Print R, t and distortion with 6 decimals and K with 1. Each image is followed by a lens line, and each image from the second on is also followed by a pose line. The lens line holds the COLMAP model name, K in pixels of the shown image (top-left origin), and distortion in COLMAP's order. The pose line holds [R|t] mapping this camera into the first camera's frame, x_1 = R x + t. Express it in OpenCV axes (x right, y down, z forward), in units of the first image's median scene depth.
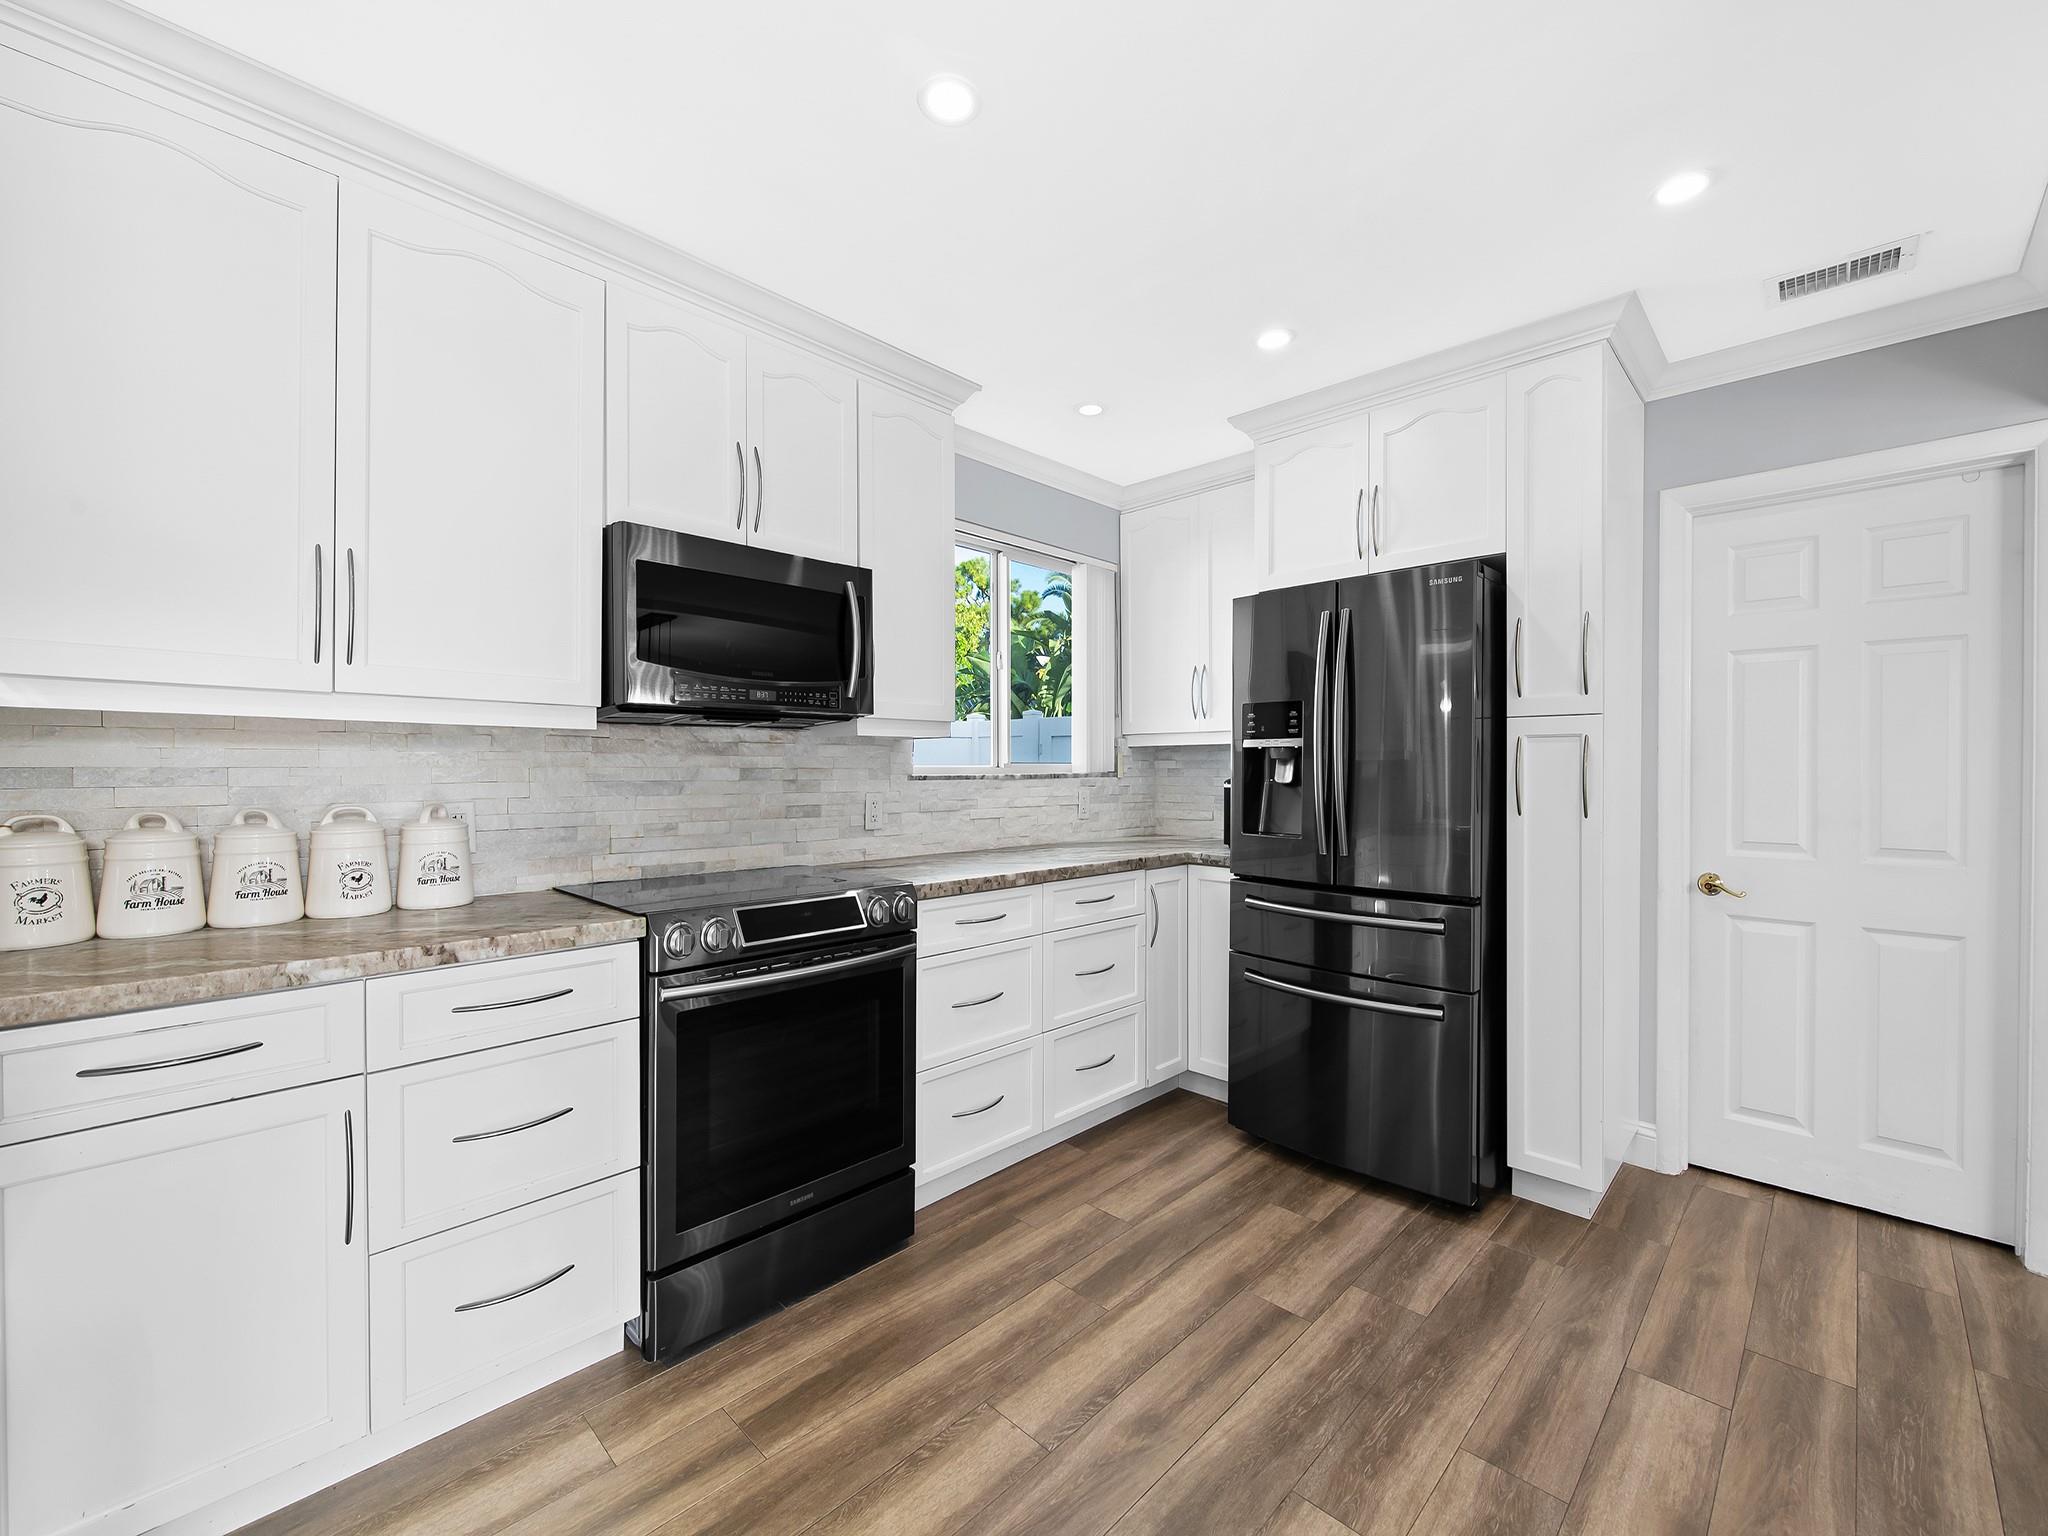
lens RADIAL K [[838.0, 0, 1019.2], [0, 838.0, 777.3], [0, 0, 1]] dist [-0.007459, -0.000093]
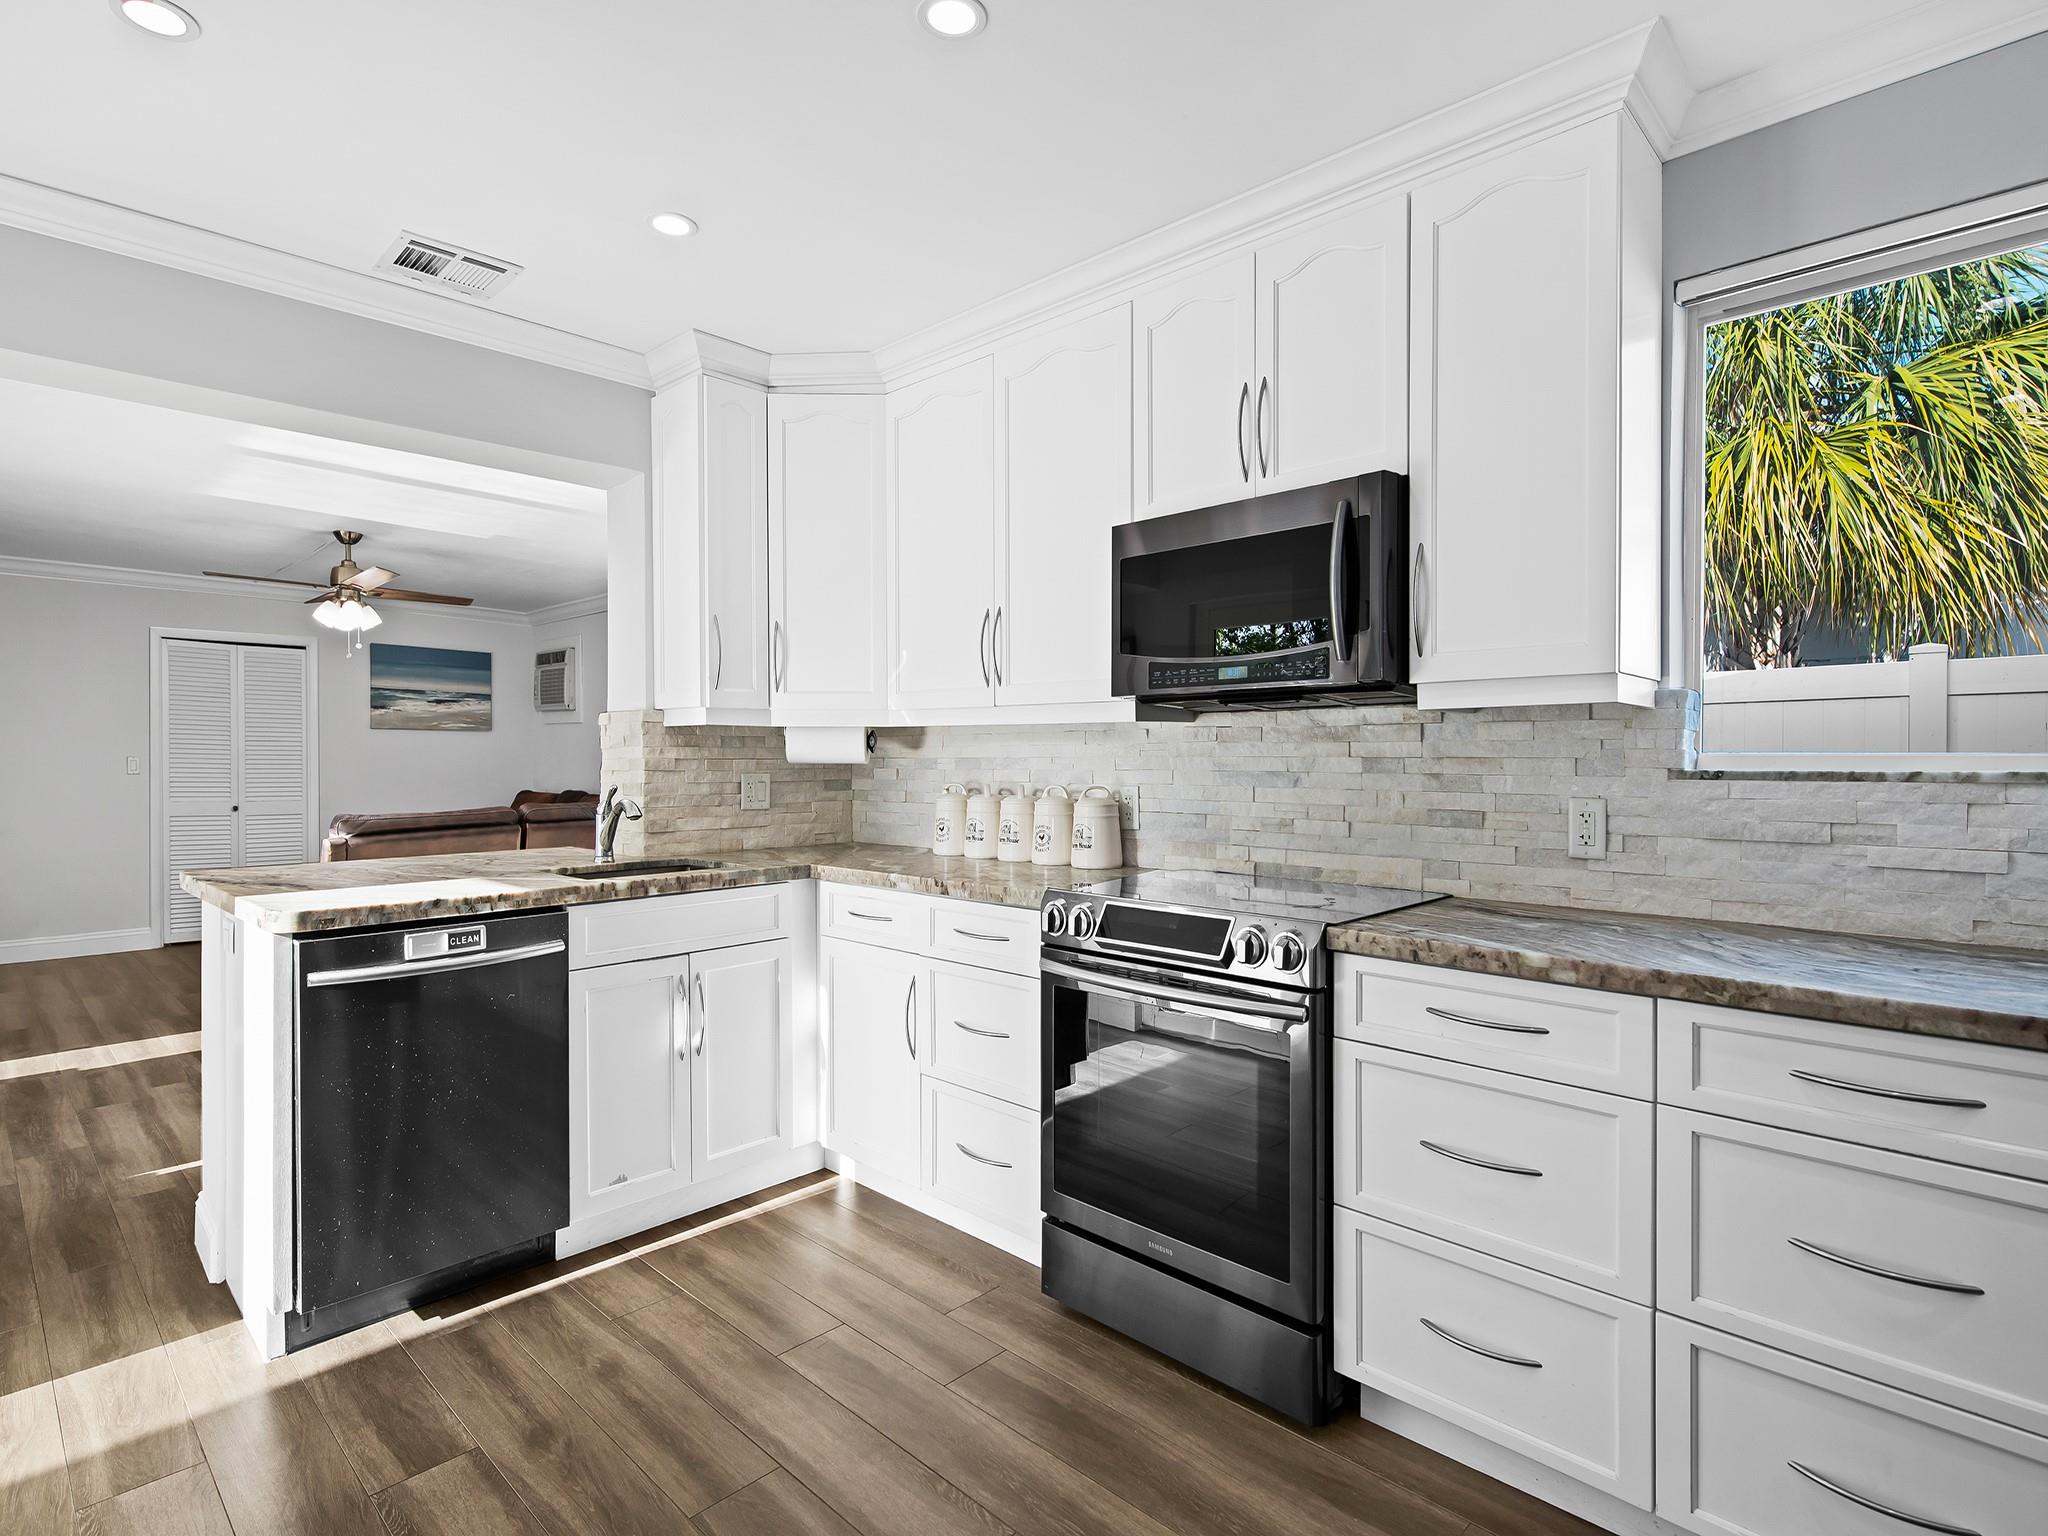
lens RADIAL K [[1048.4, 0, 1030.7], [0, 1048.4, 759.4], [0, 0, 1]] dist [0.005134, -0.005888]
pose [[0.011117, 0.003101, -0.999933, 0.700911], [-0.009210, 0.999953, 0.002999, -0.009710], [0.999896, 0.009176, 0.011145, 0.705827]]
